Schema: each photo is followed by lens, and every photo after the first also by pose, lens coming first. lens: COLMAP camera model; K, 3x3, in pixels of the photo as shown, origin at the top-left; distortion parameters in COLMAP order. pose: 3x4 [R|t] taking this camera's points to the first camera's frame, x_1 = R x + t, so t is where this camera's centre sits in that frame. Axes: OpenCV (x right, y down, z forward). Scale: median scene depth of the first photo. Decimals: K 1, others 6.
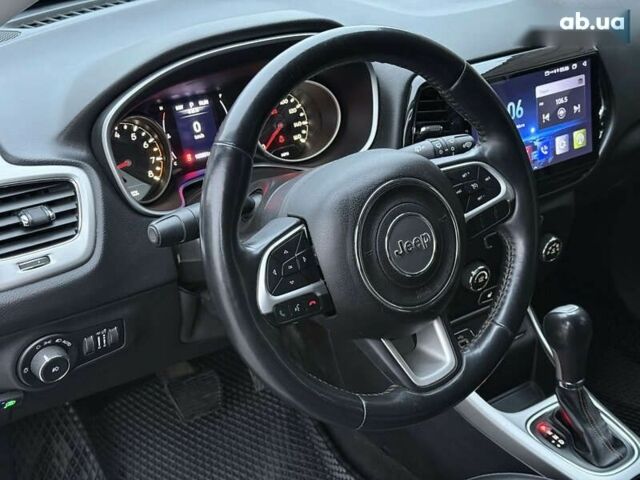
lens RADIAL K [[924.8, 0, 330.3], [0, 924.8, 240.8], [0, 0, 1]] dist [0.089076, 0.000000]
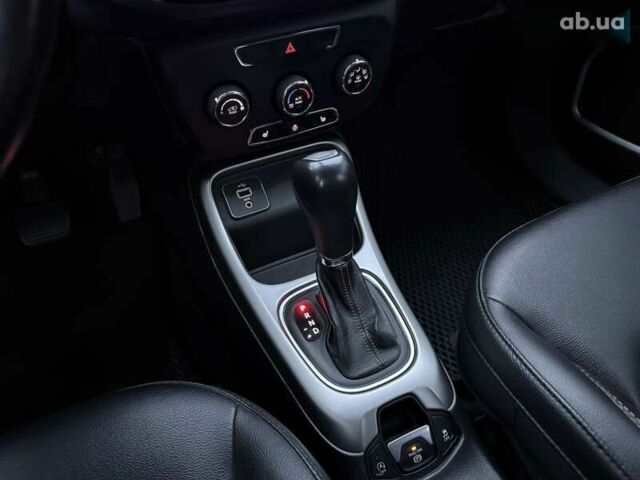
lens RADIAL K [[485.6, 0, 291.9], [0, 485.6, 229.9], [0, 0, 1]] dist [0.035144, -0.072413]
pose [[0.972932, 0.083073, -0.215645, 0.325079], [-0.032256, 0.972836, 0.229235, 0.047302], [0.228830, -0.216075, 0.949183, 0.673299]]
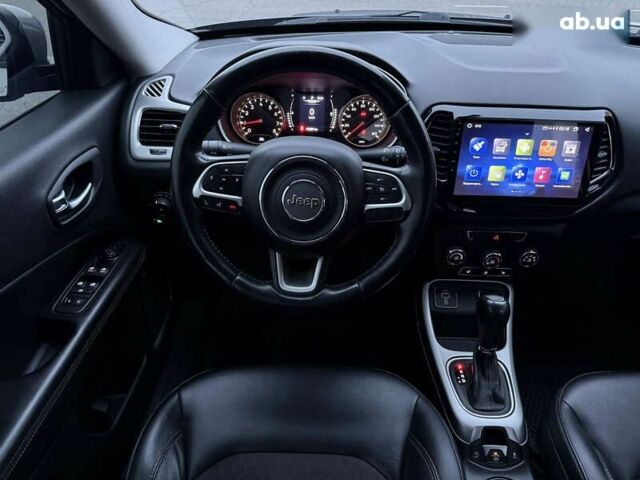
lens RADIAL K [[465.9, 0, 318.3], [0, 465.9, 243.3], [0, 0, 1]] dist [0.062527, -0.106846]
pose [[0.796434, 0.345523, -0.496294, 0.376896], [-0.291085, 0.938402, 0.186200, -0.059175], [0.530060, -0.003832, 0.847952, 0.275339]]
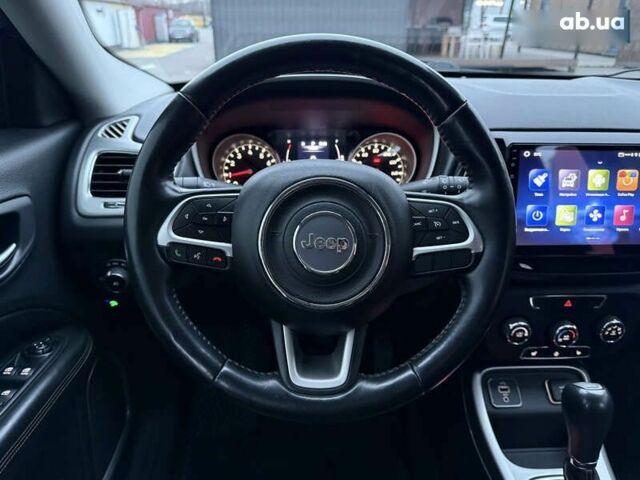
lens RADIAL K [[485.6, 0, 318.3], [0, 485.6, 238.4], [0, 0, 1]] dist [0.035144, -0.072413]
pose [[0.828242, 0.198949, -0.523865, 0.264855], [-0.255488, 0.966103, -0.037035, 0.015298], [0.498739, 0.164515, 0.850996, 0.407831]]
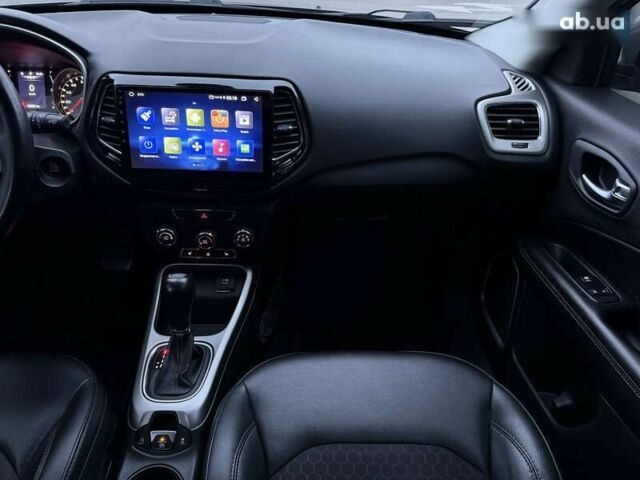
lens RADIAL K [[465.9, 0, 330.0], [0, 465.9, 245.0], [0, 0, 1]] dist [0.062527, -0.106846]
pose [[0.826477, 0.325381, -0.459417, 0.755189], [-0.292580, 0.945447, 0.143269, -0.132858], [0.480971, 0.016007, 0.876590, 0.537573]]
